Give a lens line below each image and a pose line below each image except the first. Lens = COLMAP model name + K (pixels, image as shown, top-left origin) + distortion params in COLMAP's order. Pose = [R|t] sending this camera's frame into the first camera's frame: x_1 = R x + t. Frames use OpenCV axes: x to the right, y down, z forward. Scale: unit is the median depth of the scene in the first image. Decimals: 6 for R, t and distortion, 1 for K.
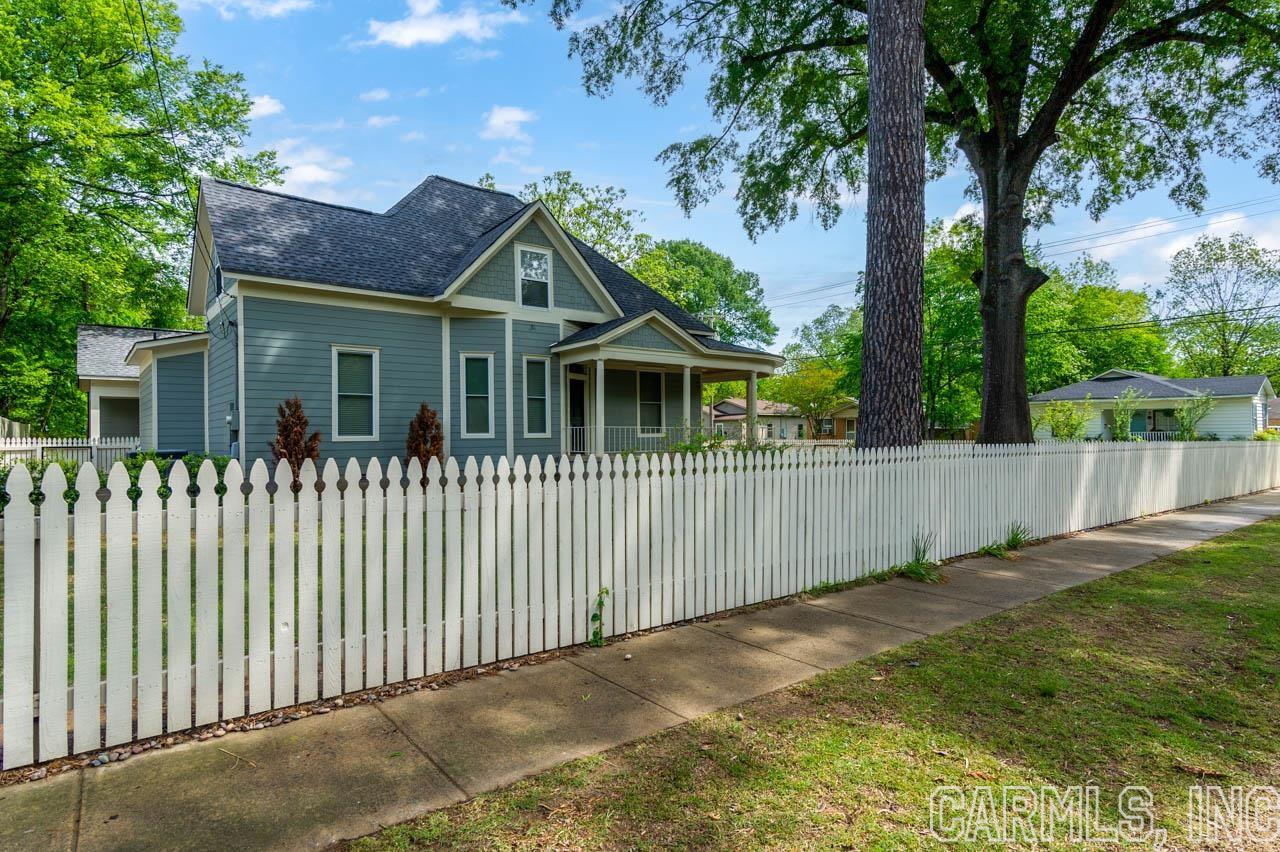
lens RADIAL K [[657.5, 0, 632.3], [0, 657.5, 431.1], [0, 0, 1]] dist [0.007046, 0.000295]
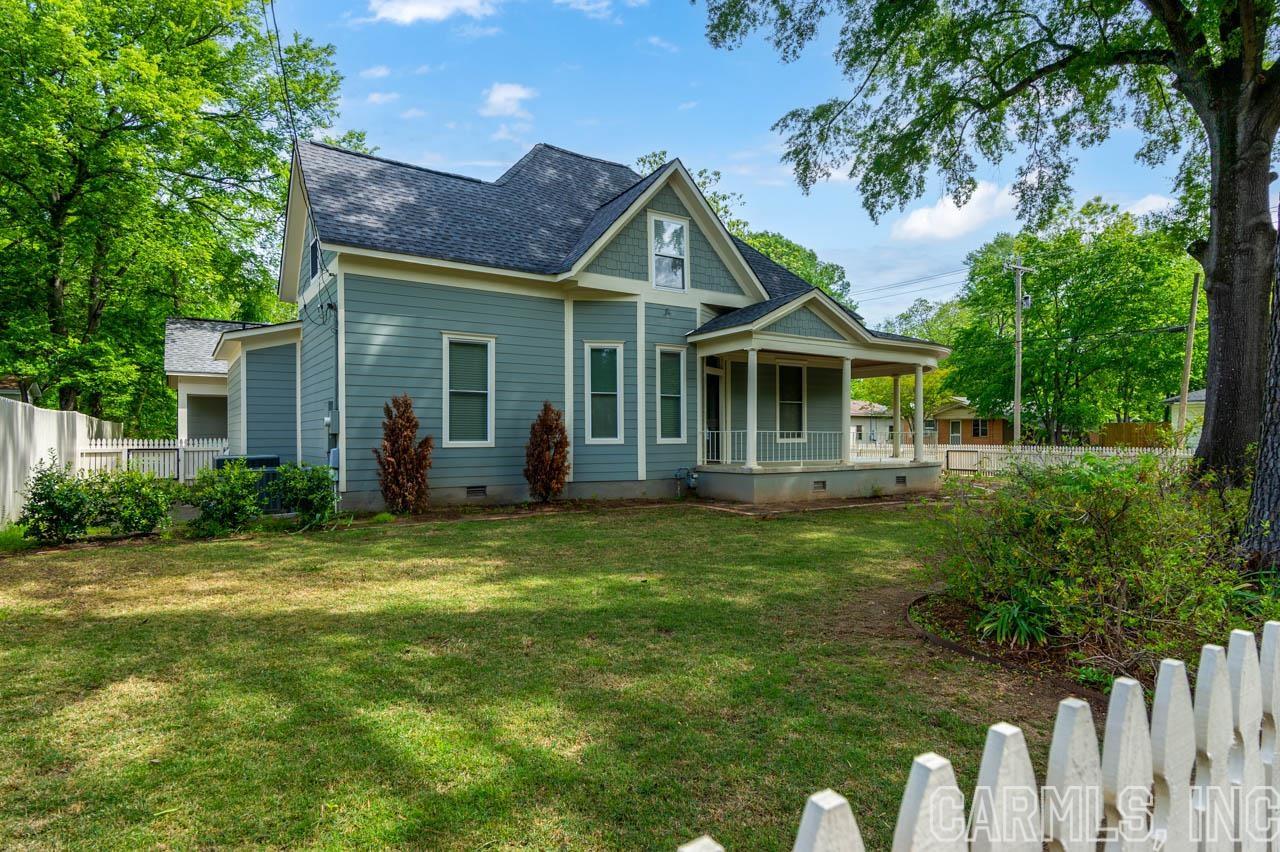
lens RADIAL K [[657.5, 0, 634.8], [0, 657.5, 436.9], [0, 0, 1]] dist [0.007046, 0.000295]
pose [[0.996029, 0.007217, -0.088732, -0.098600], [-0.006371, 0.999932, 0.009815, -0.005462], [0.088797, -0.009211, 0.996007, 0.133130]]
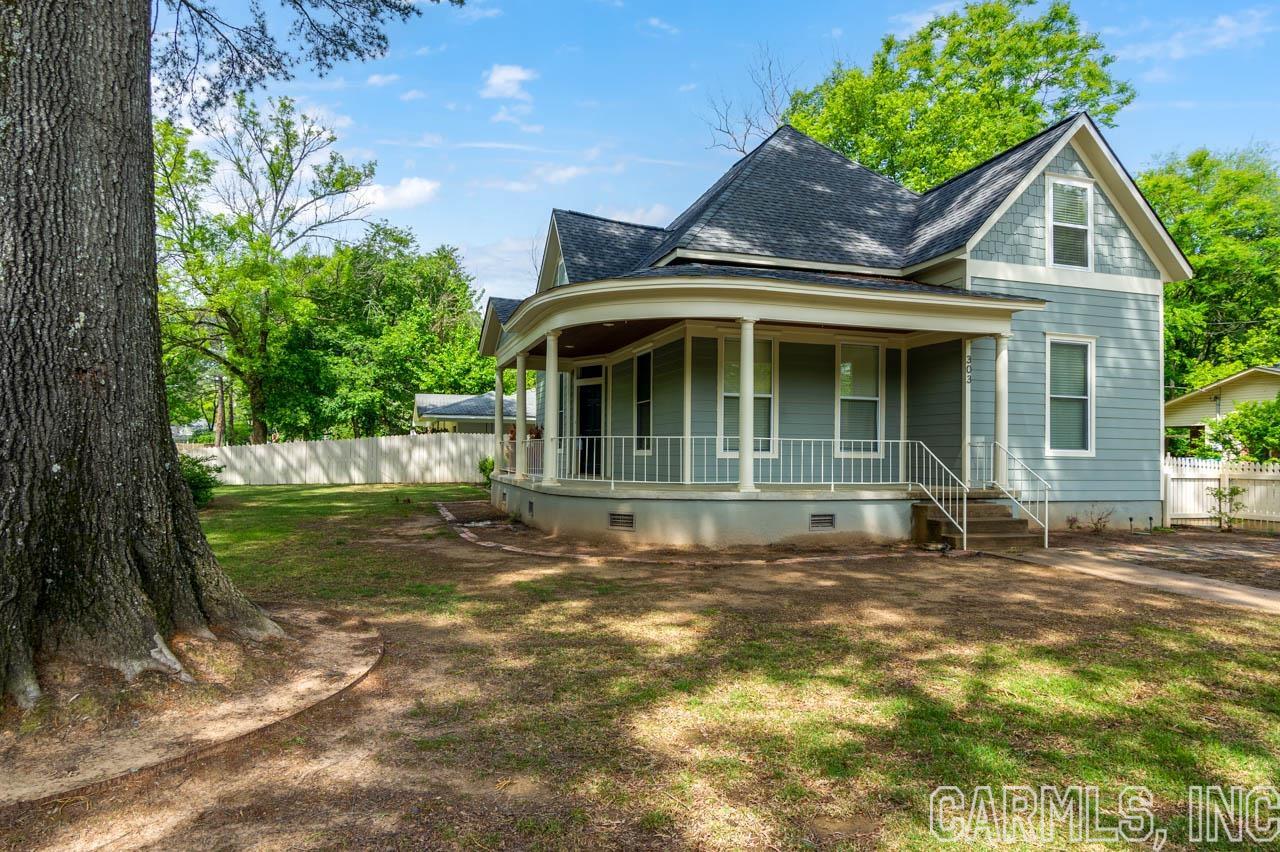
lens RADIAL K [[771.0, 0, 635.6], [0, 771.0, 436.9], [0, 0, 1]] dist [0.003438, 0.000118]
pose [[-0.345253, -0.015758, -0.938377, 0.746250], [0.003250, 0.999833, -0.017985, 0.001491], [0.938504, -0.009259, -0.345144, 1.056329]]
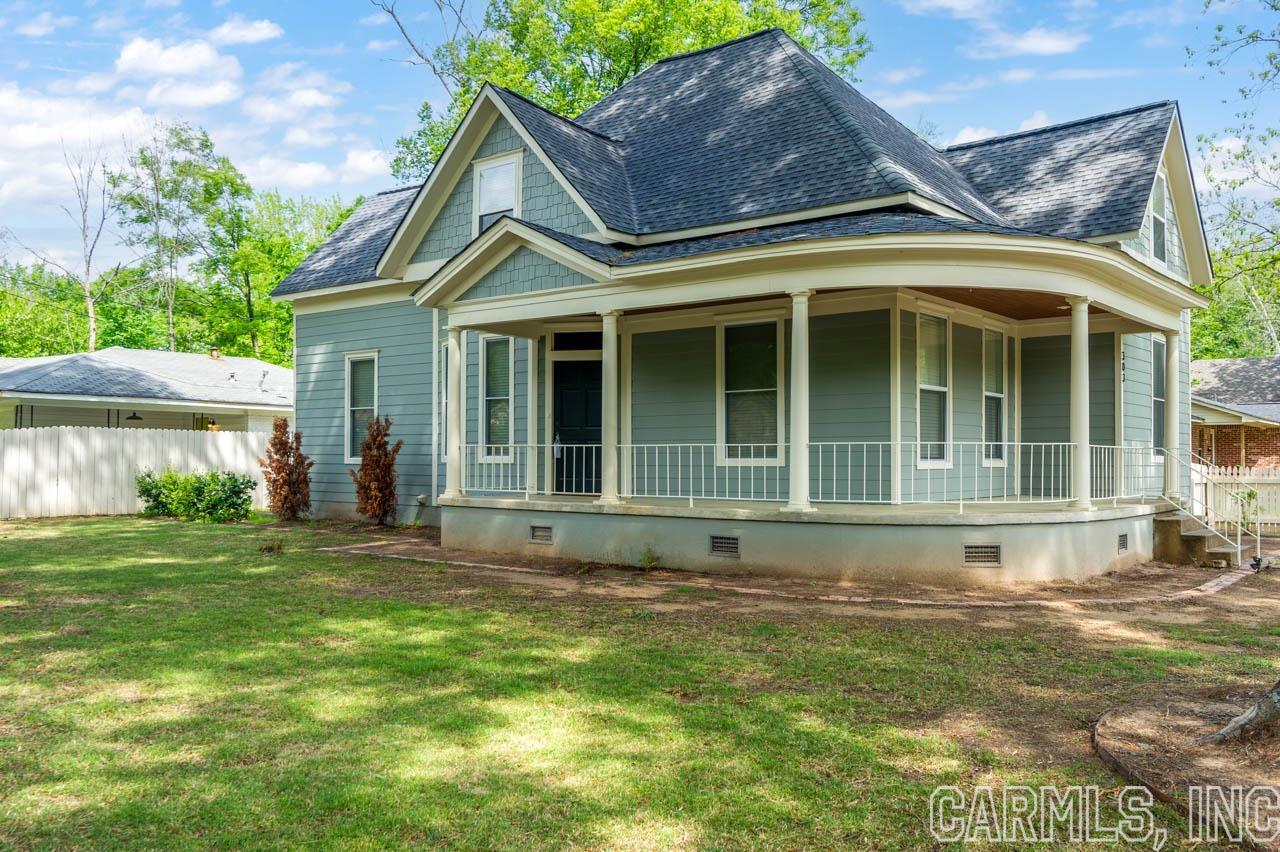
lens RADIAL K [[1105.0, 0, 642.4], [0, 1105.0, 434.6], [0, 0, 1]] dist [-0.002972, -0.002378]
pose [[0.211300, -0.013361, -0.977330, 0.764754], [0.000723, 0.999908, -0.013514, -0.002143], [0.977421, 0.002149, 0.211290, 0.772783]]
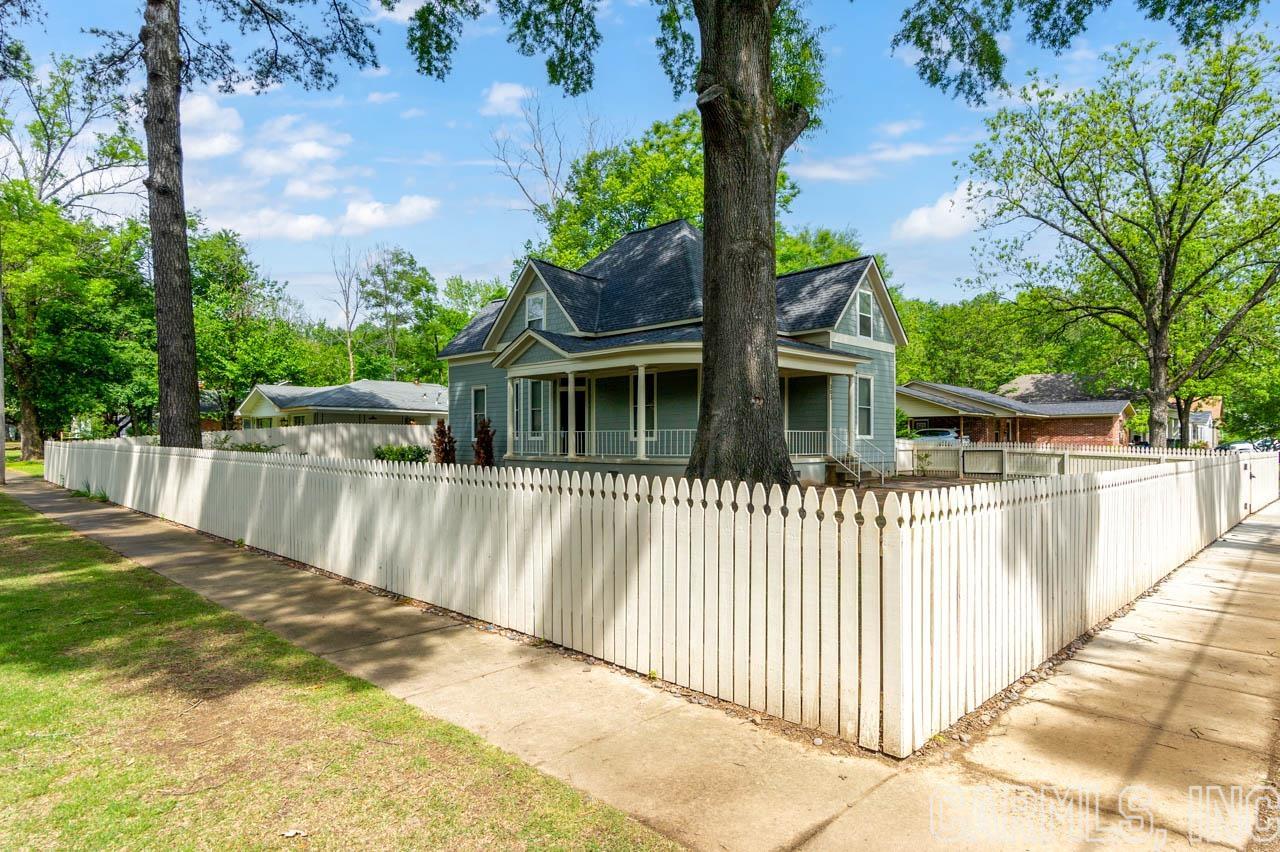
lens RADIAL K [[743.1, 0, 634.1], [0, 743.1, 433.8], [0, 0, 1]] dist [0.008674, 0.004991]
pose [[0.109670, -0.000693, -0.993968, 0.979303], [0.005108, 0.999987, -0.000134, -0.001359], [0.993955, -0.005062, 0.109672, 0.831302]]
